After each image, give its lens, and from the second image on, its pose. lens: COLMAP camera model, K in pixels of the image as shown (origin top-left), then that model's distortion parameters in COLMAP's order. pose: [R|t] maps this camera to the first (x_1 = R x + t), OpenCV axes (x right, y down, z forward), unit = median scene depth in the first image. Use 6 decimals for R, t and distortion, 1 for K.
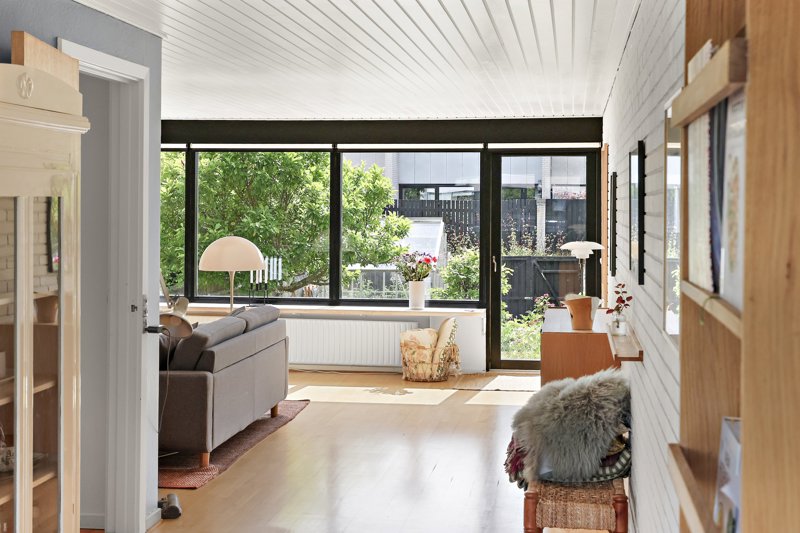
lens RADIAL K [[1232.7, 0, 400.0], [0, 1232.7, 266.5], [0, 0, 1]] dist [0.026655, 0.010372]
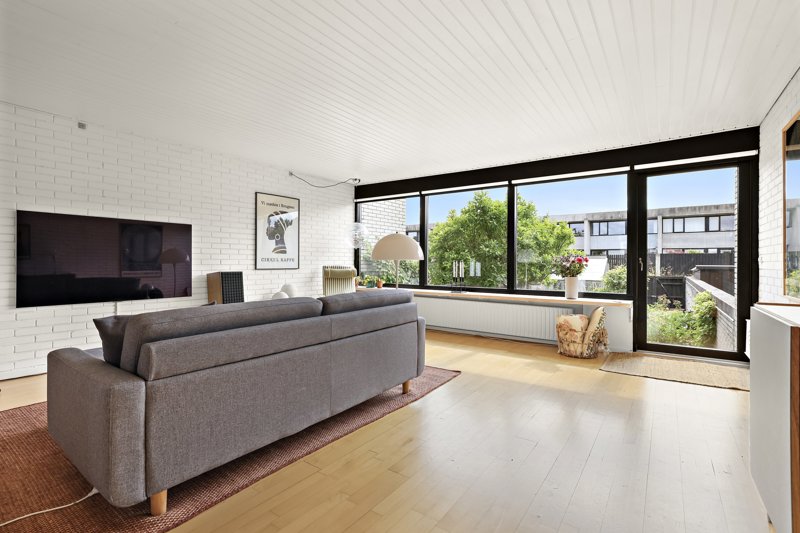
lens RADIAL K [[374.6, 0, 398.2], [0, 374.6, 264.9], [0, 0, 1]] dist [-0.014215, 0.001675]
pose [[0.884371, 0.000461, -0.466784, 0.036118], [-0.021982, 0.998931, -0.040660, 0.018936], [0.466267, 0.046219, 0.883436, 0.566071]]
